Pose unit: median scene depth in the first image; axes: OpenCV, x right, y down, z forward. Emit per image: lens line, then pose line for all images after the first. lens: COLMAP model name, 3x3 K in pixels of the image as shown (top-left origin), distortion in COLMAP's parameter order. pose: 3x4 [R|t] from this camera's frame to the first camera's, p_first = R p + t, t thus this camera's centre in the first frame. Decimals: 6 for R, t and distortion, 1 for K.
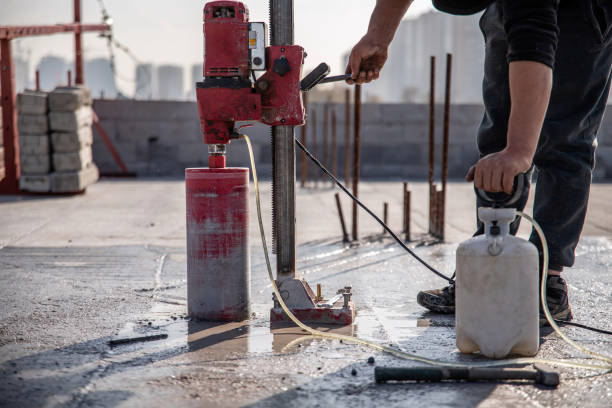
lens RADIAL K [[1311.0, 0, 306.0], [0, 1311.0, 204.0], [0, 0, 1]] dist [0.146762, 0.310466]
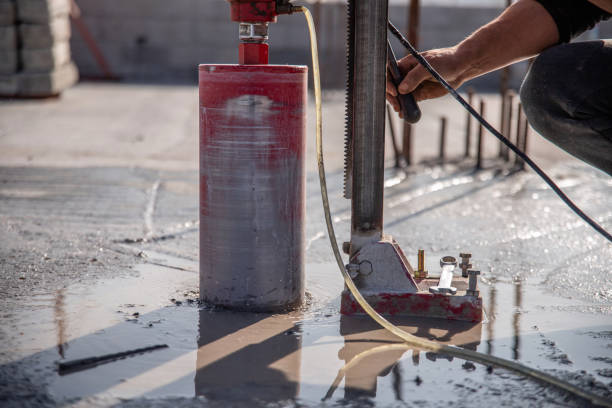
lens RADIAL K [[1311.0, 0, 306.0], [0, 1311.0, 204.0], [0, 0, 1]] dist [0.146762, 0.310466]
pose [[0.999725, 0.020974, 0.010509, -0.037048], [-0.021617, 0.997623, 0.065424, 0.001888], [-0.009112, -0.065633, 0.997802, 0.308861]]
